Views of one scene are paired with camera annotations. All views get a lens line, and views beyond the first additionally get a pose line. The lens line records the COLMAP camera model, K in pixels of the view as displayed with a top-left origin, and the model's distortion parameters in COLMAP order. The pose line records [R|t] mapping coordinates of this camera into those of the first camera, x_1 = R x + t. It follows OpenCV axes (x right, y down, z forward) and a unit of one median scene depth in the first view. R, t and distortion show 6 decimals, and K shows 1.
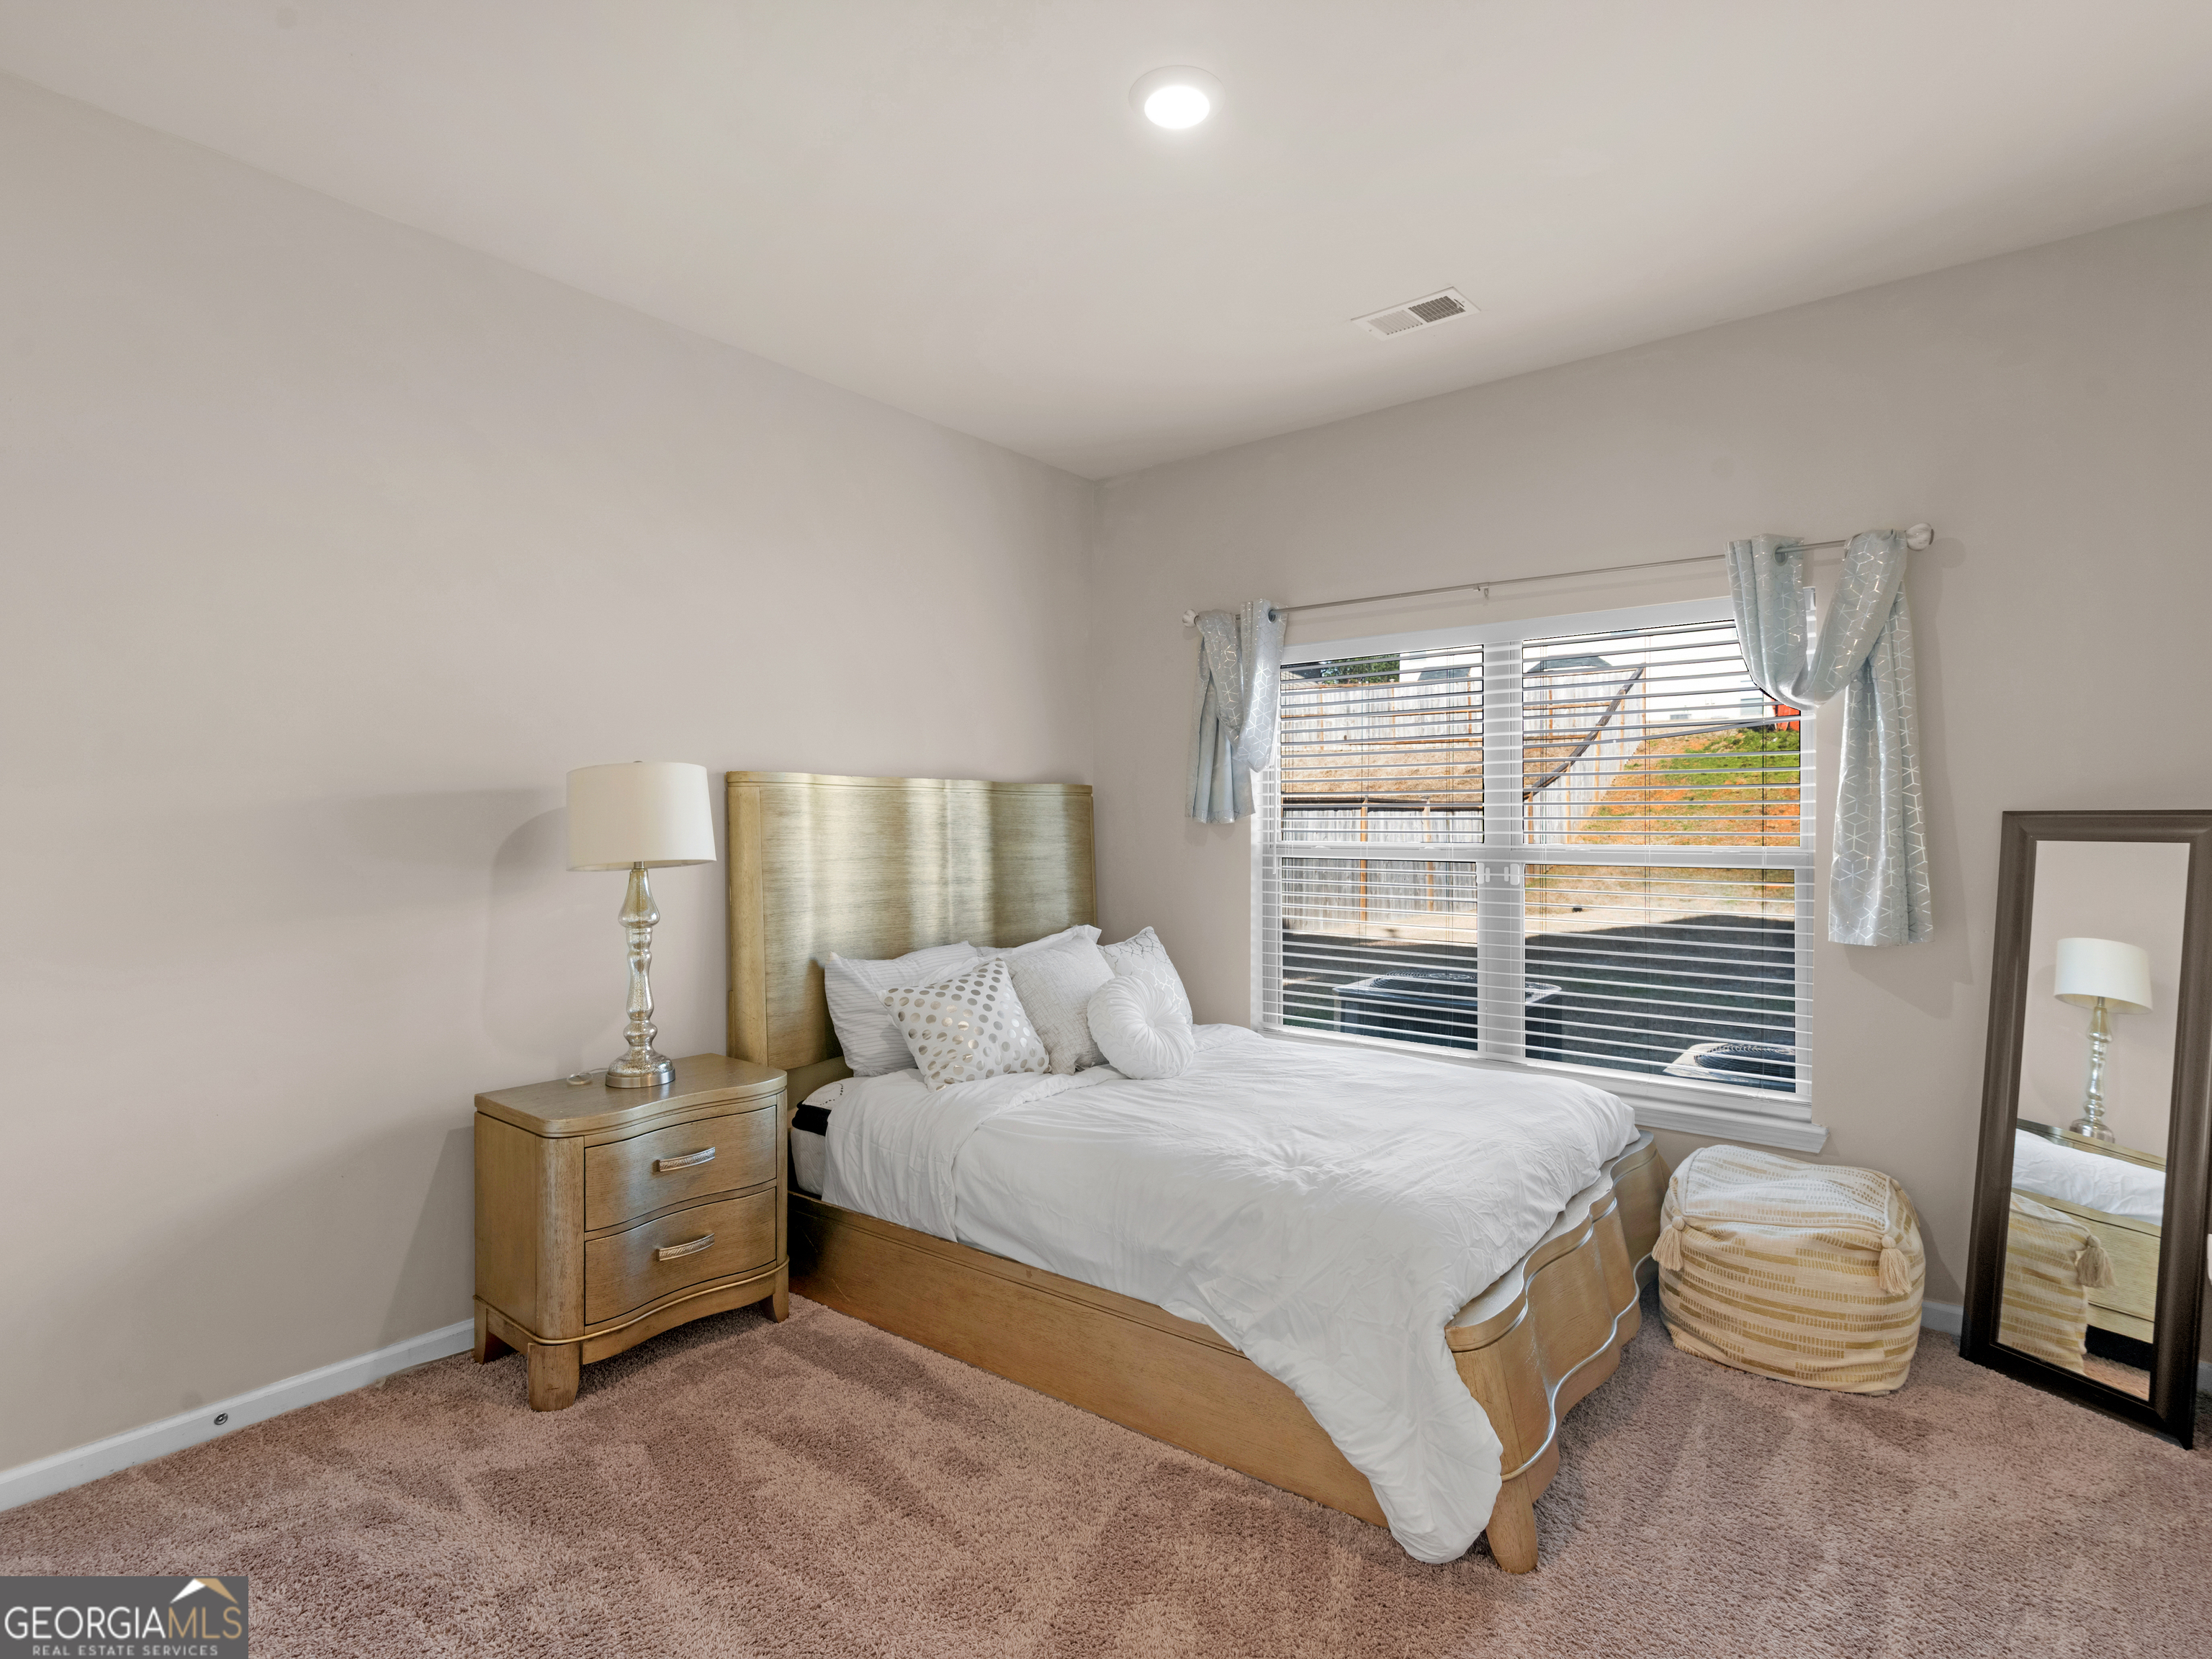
lens RADIAL K [[1135.5, 0, 1113.8], [0, 1135.5, 830.9], [0, 0, 1]] dist [-0.003454, 0.000625]
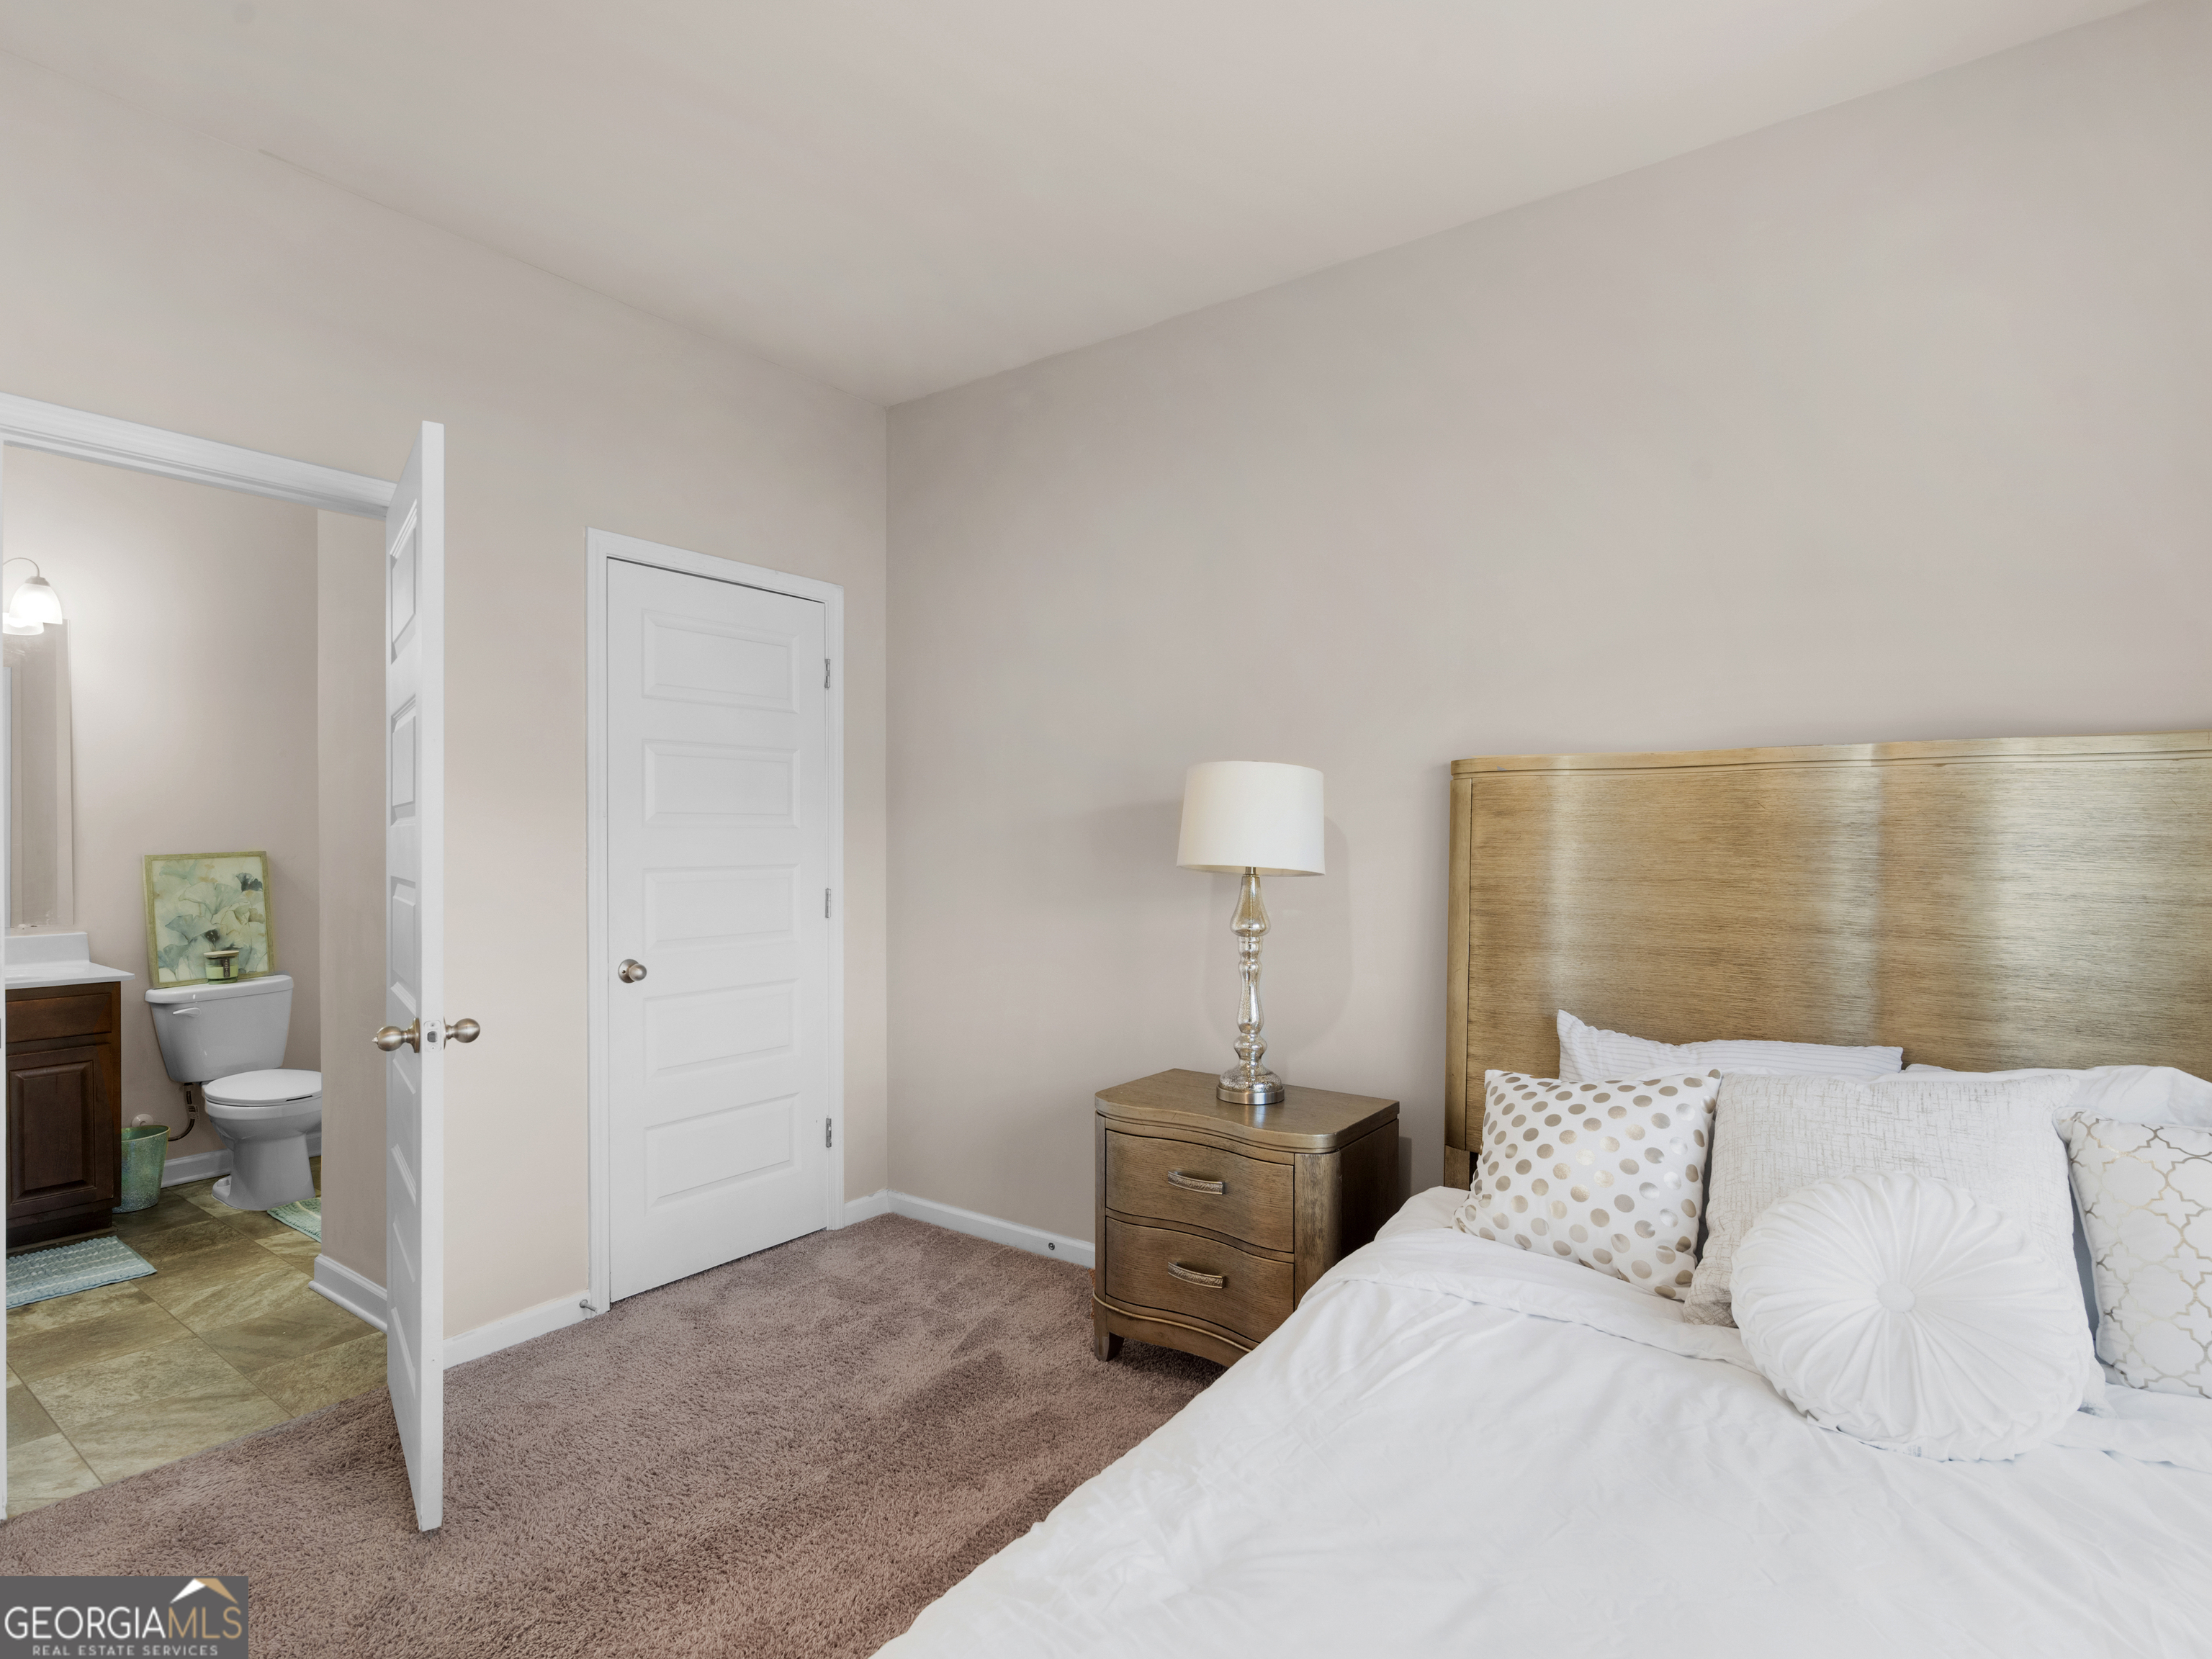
lens RADIAL K [[1135.5, 0, 1095.3], [0, 1135.5, 839.7], [0, 0, 1]] dist [-0.003454, 0.000625]
pose [[0.033688, 0.004650, -0.999422, 0.532899], [-0.005842, 0.999973, 0.004455, 0.000416], [0.999415, 0.005689, 0.033714, 0.834839]]
